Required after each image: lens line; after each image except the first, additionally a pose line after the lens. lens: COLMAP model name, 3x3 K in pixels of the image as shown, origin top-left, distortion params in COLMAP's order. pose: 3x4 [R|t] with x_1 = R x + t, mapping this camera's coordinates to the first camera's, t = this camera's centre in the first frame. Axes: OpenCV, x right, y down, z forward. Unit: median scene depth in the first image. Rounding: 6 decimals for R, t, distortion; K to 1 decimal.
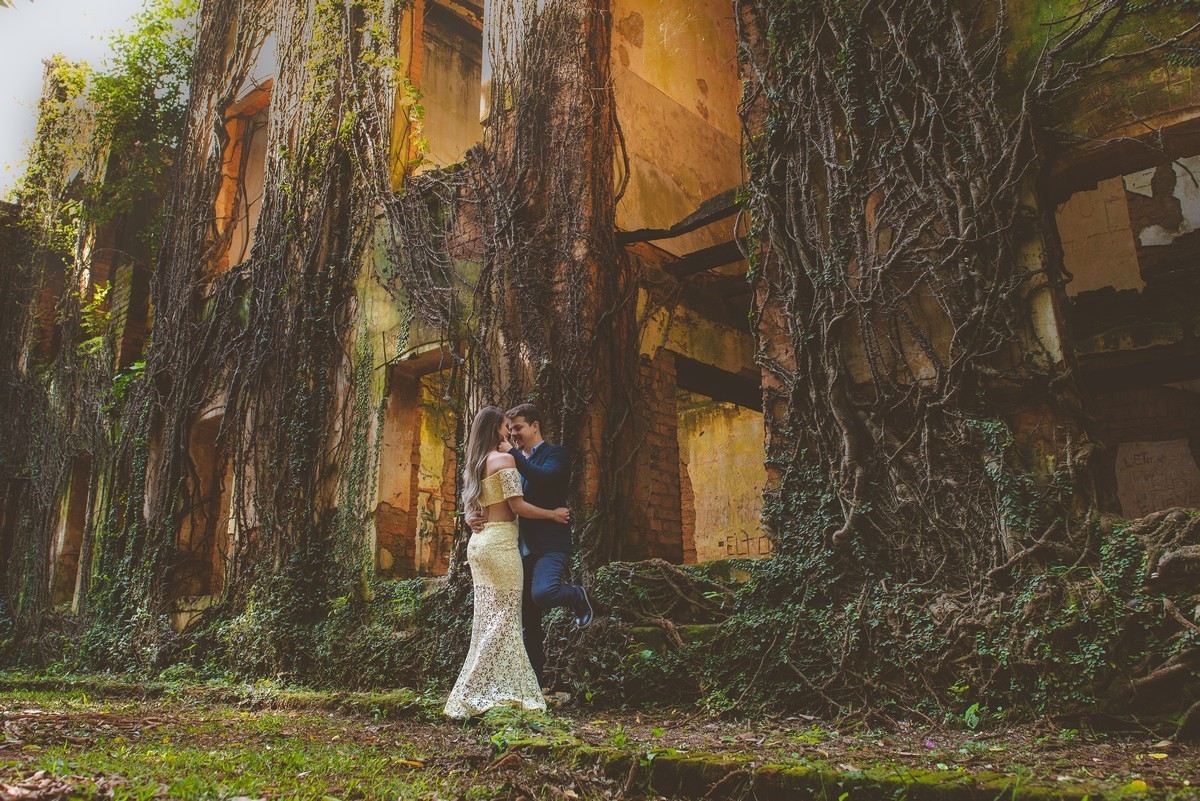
lens RADIAL K [[992.4, 0, 600.0], [0, 992.4, 400.5], [0, 0, 1]] dist [-0.038377, 0.000803]
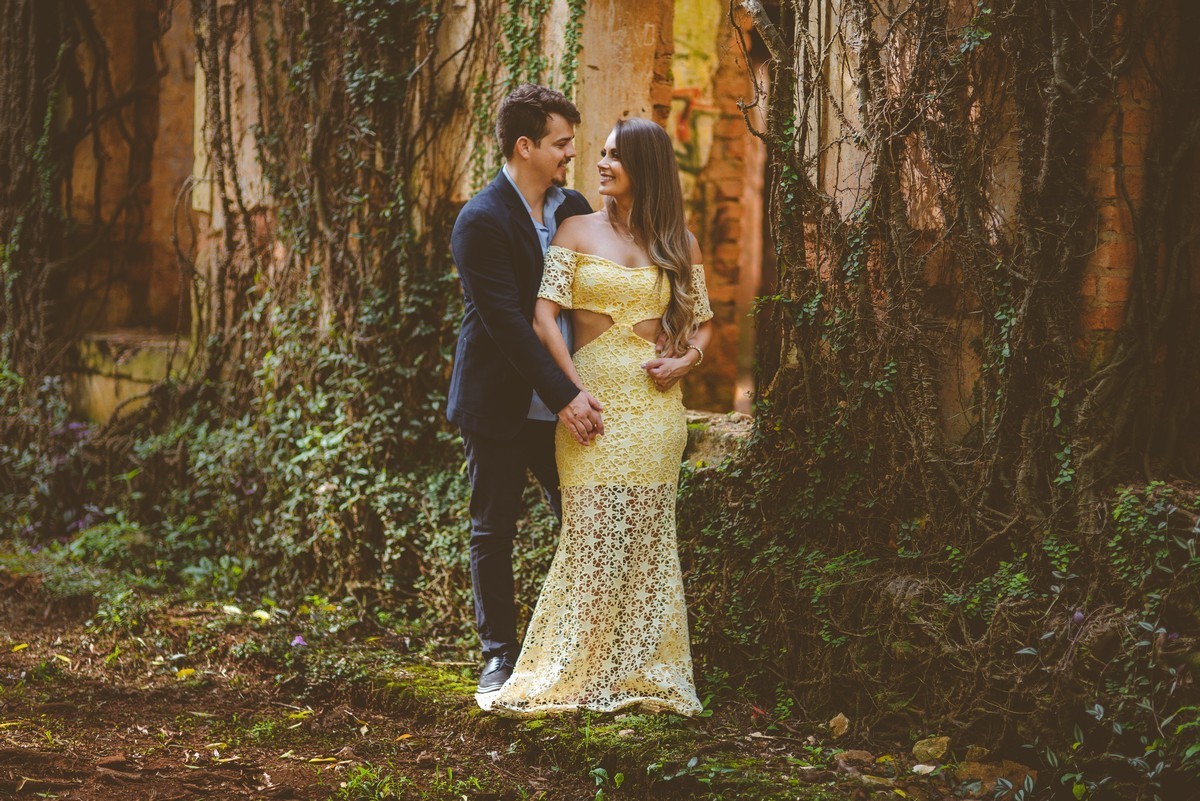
lens RADIAL K [[3060.3, 0, 600.0], [0, 3060.3, 400.5], [0, 0, 1]] dist [-0.063408, 0.437362]
pose [[0.987502, 0.056384, -0.147178, -0.024448], [0.008166, 0.914262, 0.405042, -0.317219], [0.157397, -0.401181, 0.902374, -0.147034]]
